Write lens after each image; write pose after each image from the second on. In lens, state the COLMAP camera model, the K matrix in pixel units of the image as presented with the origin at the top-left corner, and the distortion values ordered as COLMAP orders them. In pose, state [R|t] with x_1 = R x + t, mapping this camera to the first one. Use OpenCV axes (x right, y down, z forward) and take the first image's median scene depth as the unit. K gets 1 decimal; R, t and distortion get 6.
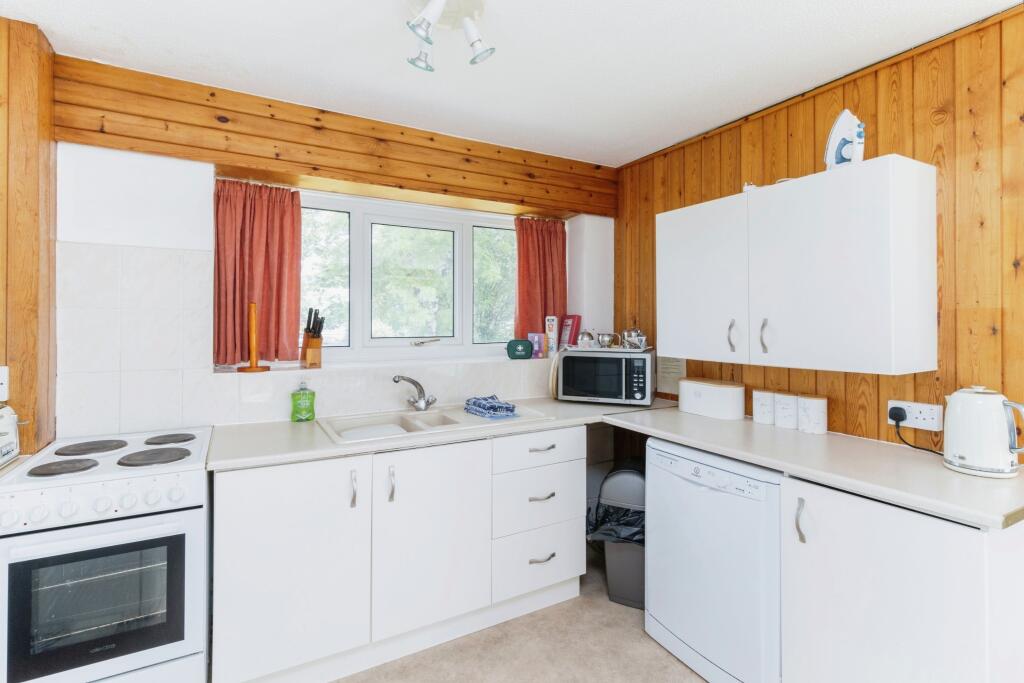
lens RADIAL K [[480.7, 0, 511.7], [0, 480.7, 336.7], [0, 0, 1]] dist [0.003393, -0.000864]
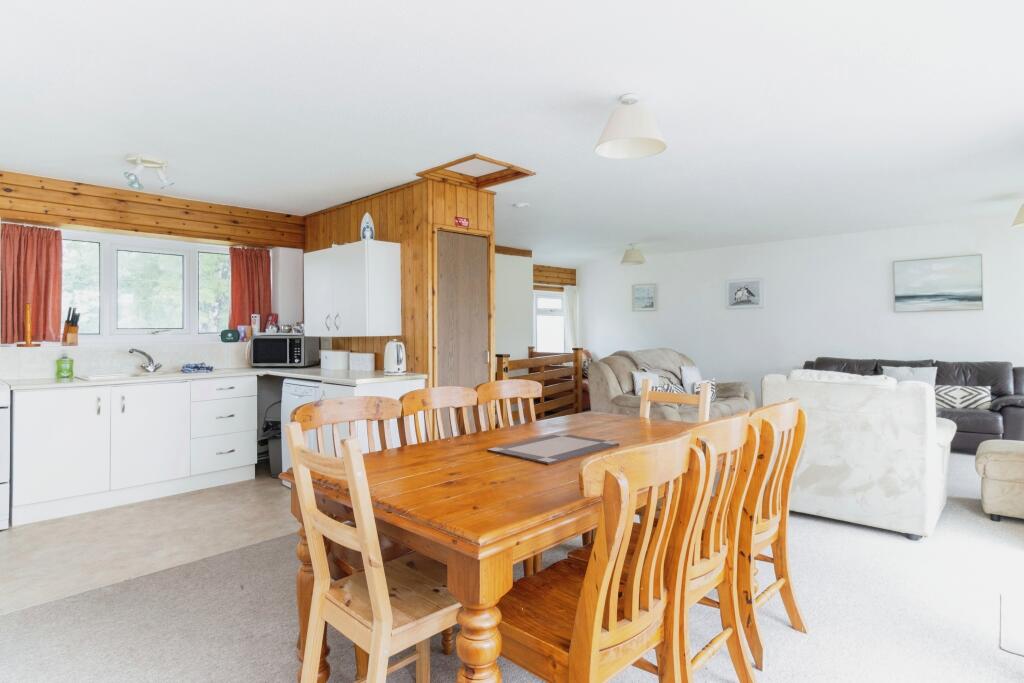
lens RADIAL K [[576.1, 0, 508.7], [0, 576.1, 339.3], [0, 0, 1]] dist [-0.008567, -0.000598]
pose [[0.964614, -0.010093, 0.263473, 0.448134], [0.014998, 0.999749, -0.016613, 0.092991], [-0.263240, 0.019977, 0.964524, -1.125007]]
